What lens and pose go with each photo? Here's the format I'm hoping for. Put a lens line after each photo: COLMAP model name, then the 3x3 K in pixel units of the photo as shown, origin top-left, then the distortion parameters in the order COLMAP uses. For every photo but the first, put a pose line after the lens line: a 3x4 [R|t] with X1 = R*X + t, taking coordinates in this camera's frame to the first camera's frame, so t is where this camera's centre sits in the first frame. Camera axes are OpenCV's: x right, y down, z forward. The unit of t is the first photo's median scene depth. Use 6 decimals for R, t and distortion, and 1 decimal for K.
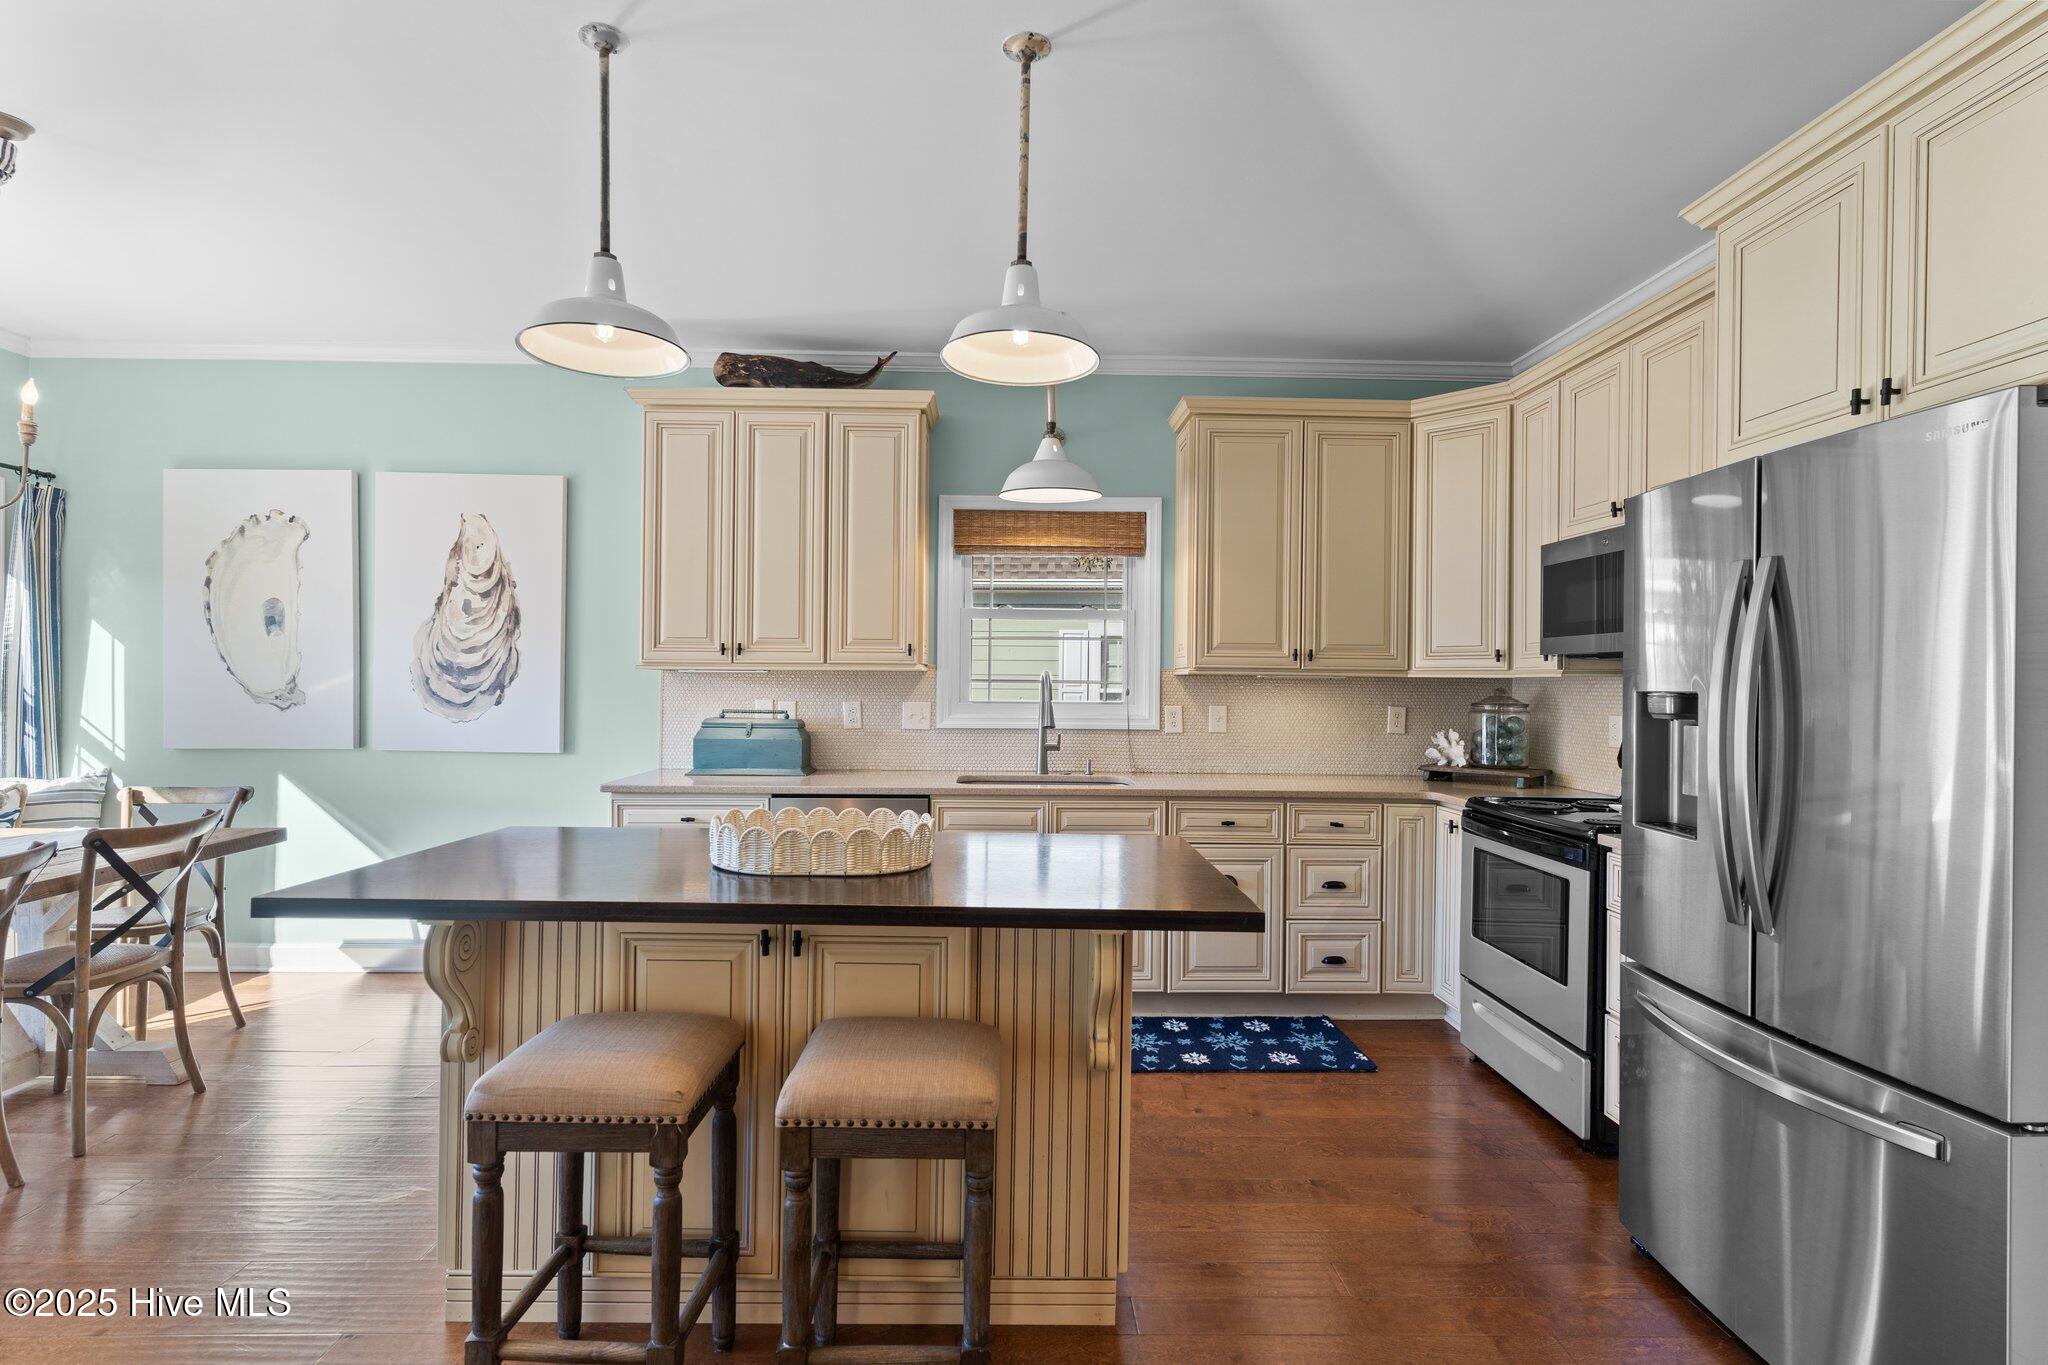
lens RADIAL K [[986.1, 0, 1024.0], [0, 986.1, 682.5], [0, 0, 1]] dist [0.000767, -0.000315]
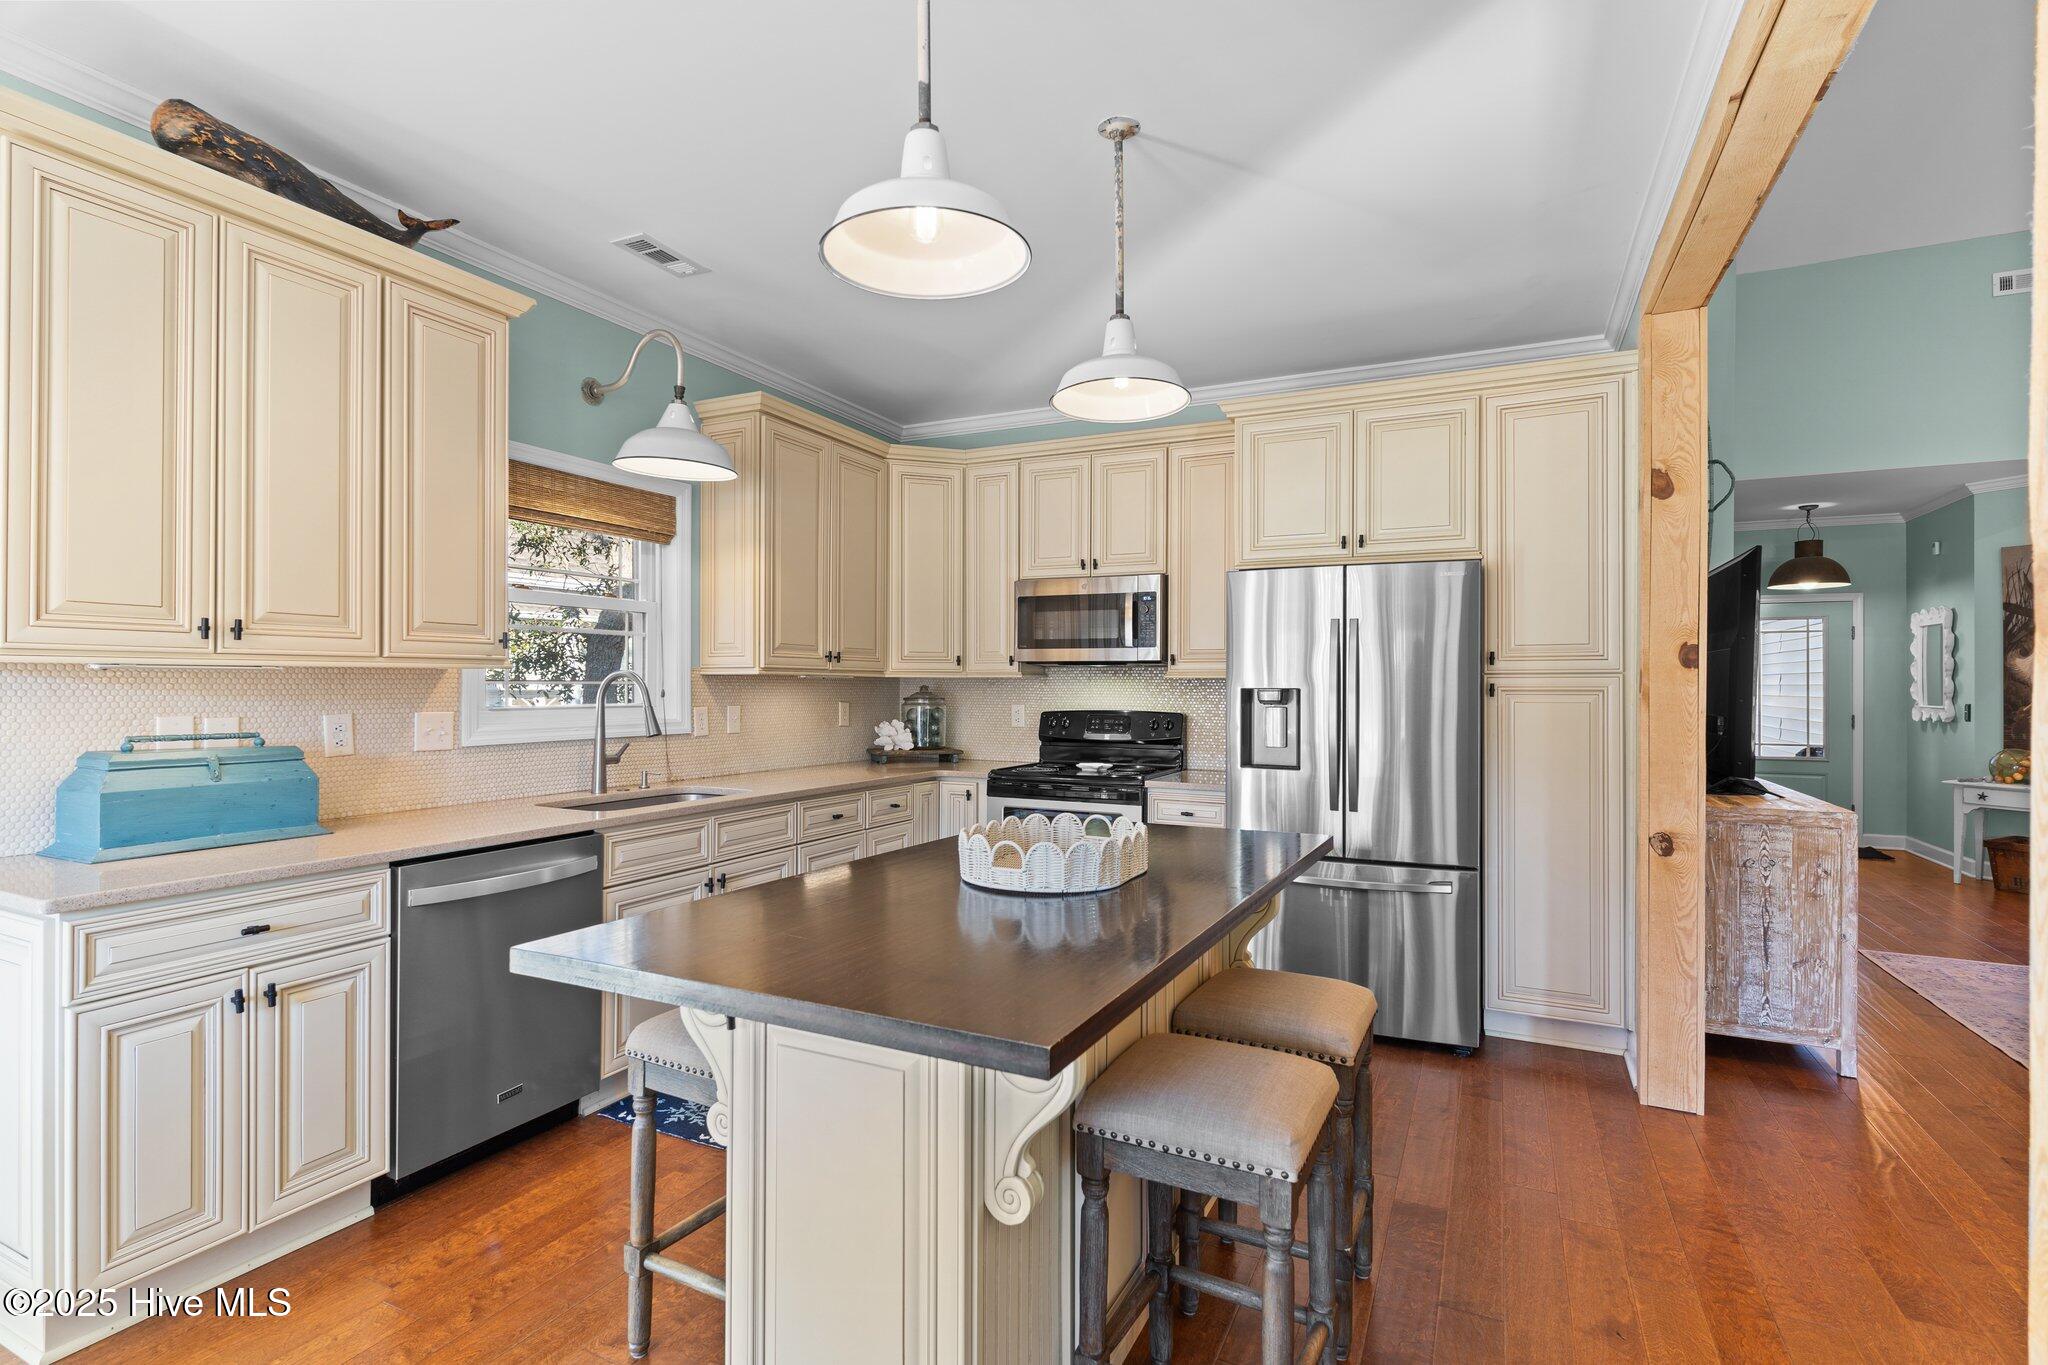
lens RADIAL K [[970.2, 0, 1024.1], [0, 970.2, 680.2], [0, 0, 1]] dist [-0.000981, 0.001498]
pose [[0.460942, -0.003484, 0.887423, -0.571355], [0.000470, 0.999993, 0.003682, -0.005982], [-0.887430, -0.001280, 0.460941, 0.317406]]
